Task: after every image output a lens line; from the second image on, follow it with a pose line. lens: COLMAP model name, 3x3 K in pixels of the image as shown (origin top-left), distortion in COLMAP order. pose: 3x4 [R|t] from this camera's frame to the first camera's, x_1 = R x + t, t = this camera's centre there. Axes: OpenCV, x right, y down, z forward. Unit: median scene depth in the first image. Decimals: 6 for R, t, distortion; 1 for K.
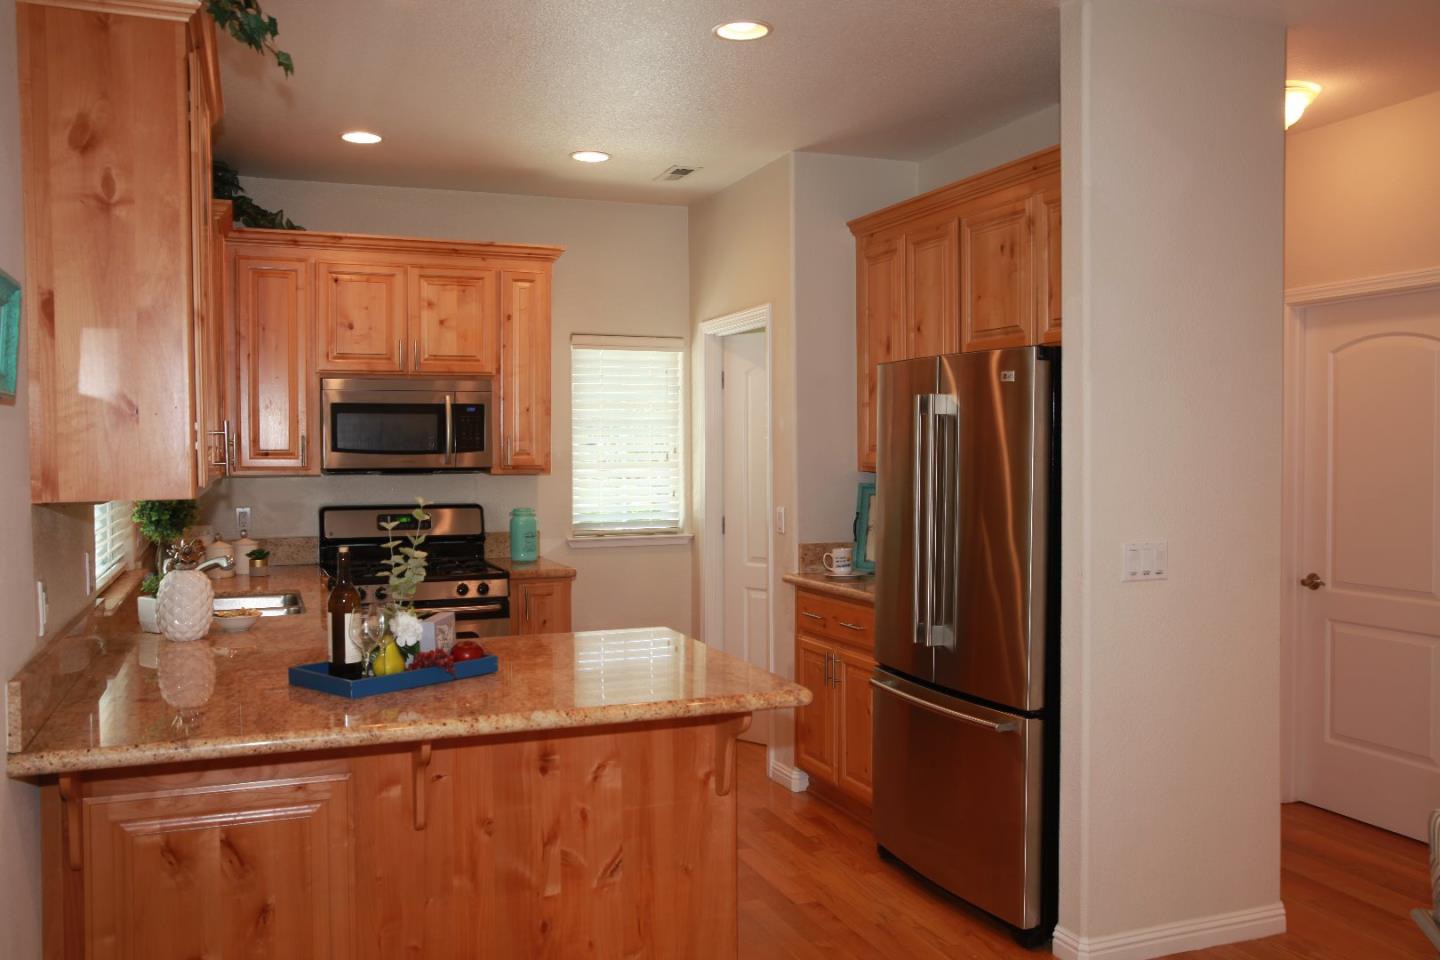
lens RADIAL K [[1171.1, 0, 698.1], [0, 1171.1, 479.8], [0, 0, 1]] dist [-0.077481, 0.076429]
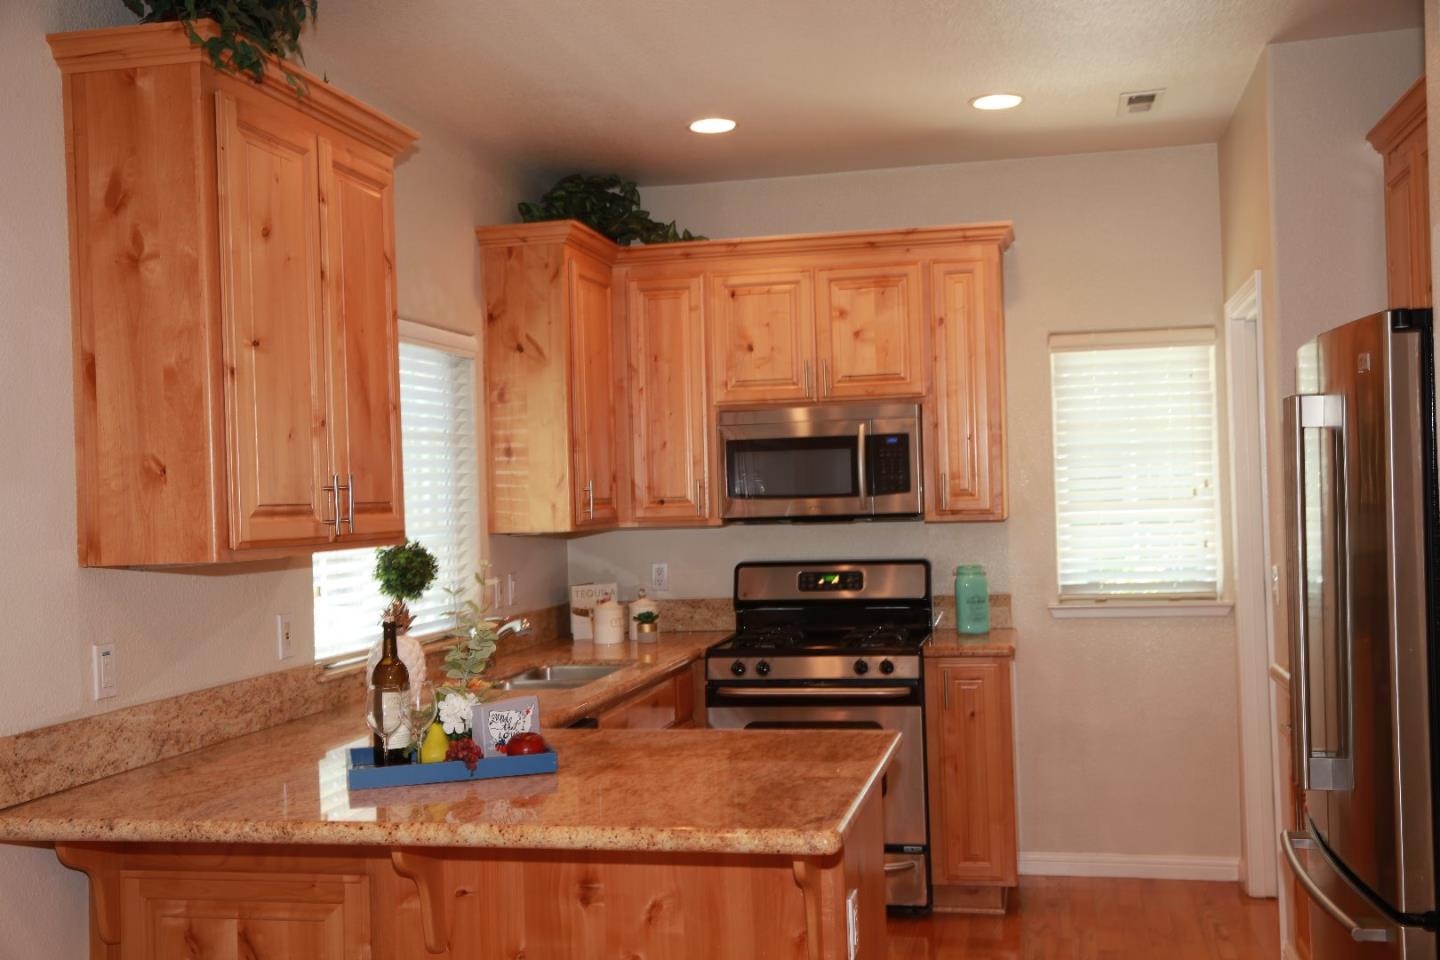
lens RADIAL K [[1463.1, 0, 720.0], [0, 1463.1, 480.0], [0, 0, 1]] dist [0.005064, 0.005931]
pose [[0.837648, -0.027891, -0.545497, 0.253145], [0.012663, 0.999419, -0.031656, -0.003328], [0.546063, 0.019609, 0.837514, 0.101567]]
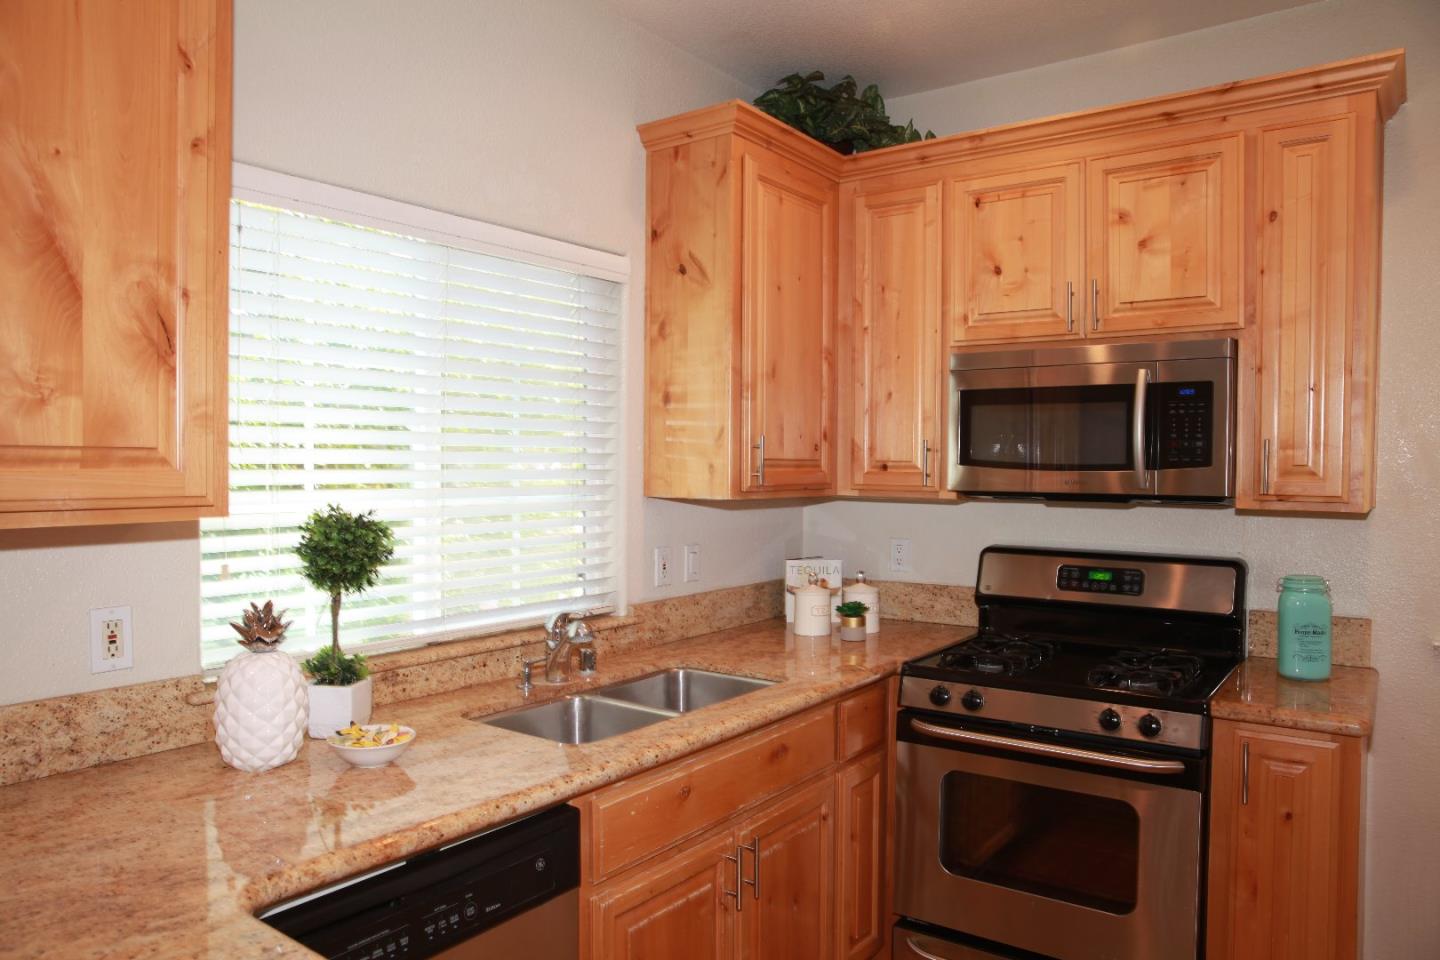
lens RADIAL K [[984.2, 0, 720.0], [0, 984.2, 480.0], [0, 0, 1]] dist [-0.088148, 0.062619]
pose [[0.551866, 0.021092, -0.833666, 0.067552], [-0.031259, 0.999501, 0.004595, -0.013409], [0.833346, 0.023523, 0.552250, 0.566606]]
